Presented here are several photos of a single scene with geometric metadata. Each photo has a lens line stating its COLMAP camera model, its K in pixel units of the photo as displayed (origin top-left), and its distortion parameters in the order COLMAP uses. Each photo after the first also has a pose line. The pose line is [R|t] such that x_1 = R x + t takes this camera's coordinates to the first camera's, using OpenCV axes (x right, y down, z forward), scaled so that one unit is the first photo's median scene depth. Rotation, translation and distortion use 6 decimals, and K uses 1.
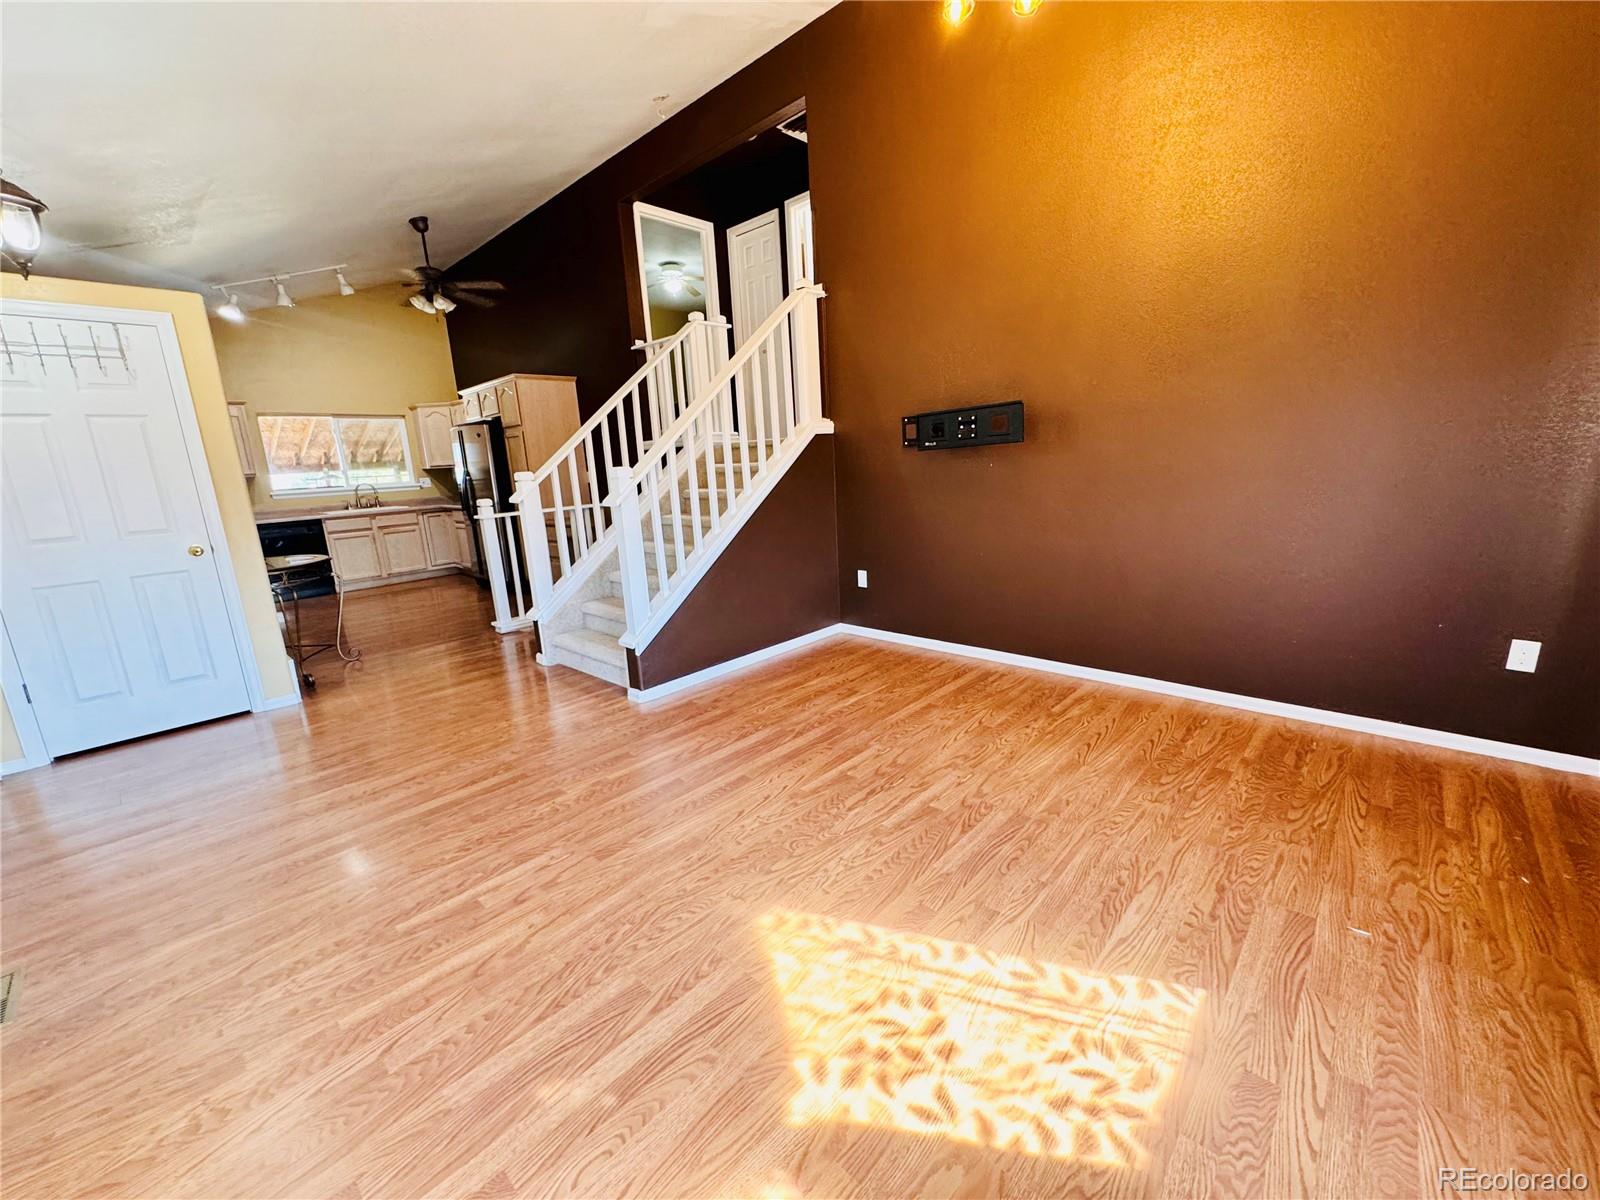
lens RADIAL K [[641.4, 0, 799.4], [0, 641.4, 599.6], [0, 0, 1]] dist [0.000240, -0.000067]
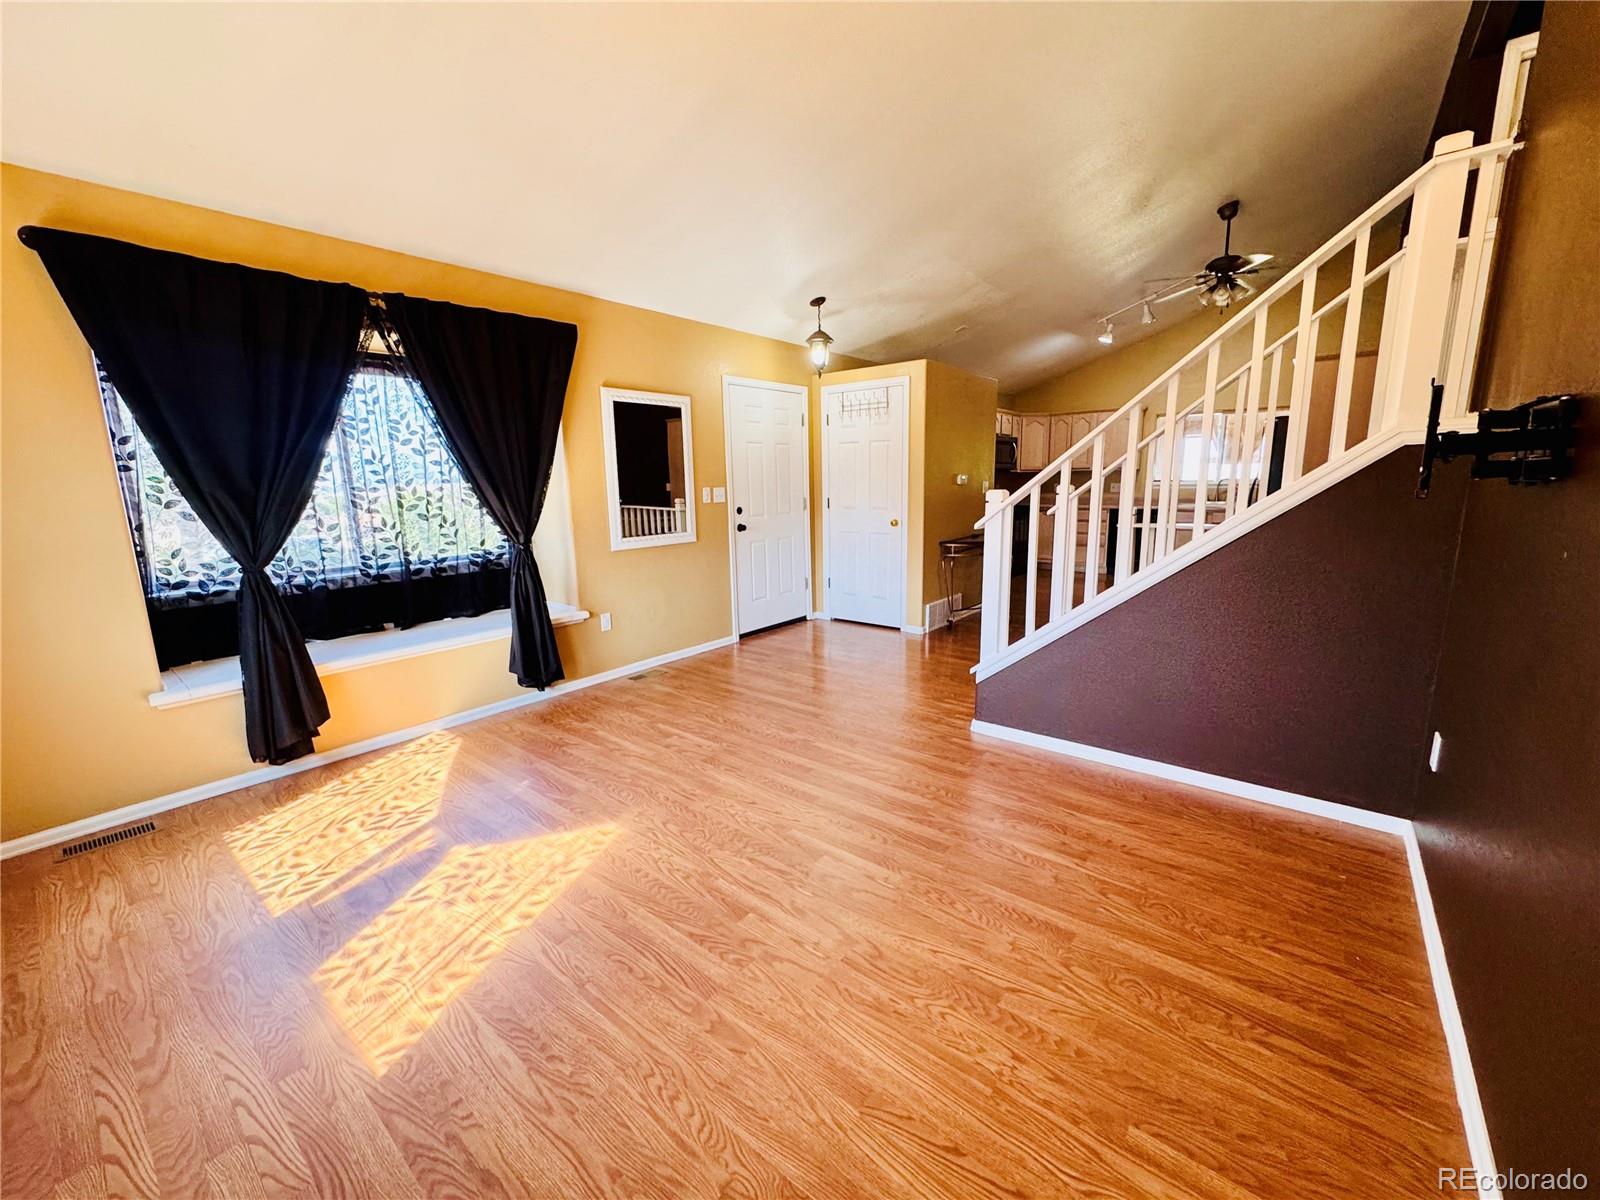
lens RADIAL K [[641.4, 0, 801.9], [0, 641.4, 597.4], [0, 0, 1]] dist [0.000240, -0.000067]
pose [[0.070423, 0.232429, -0.970060, 1.177431], [-0.199698, 0.956073, 0.214581, -0.352417], [0.977323, 0.178608, 0.113745, 1.115732]]
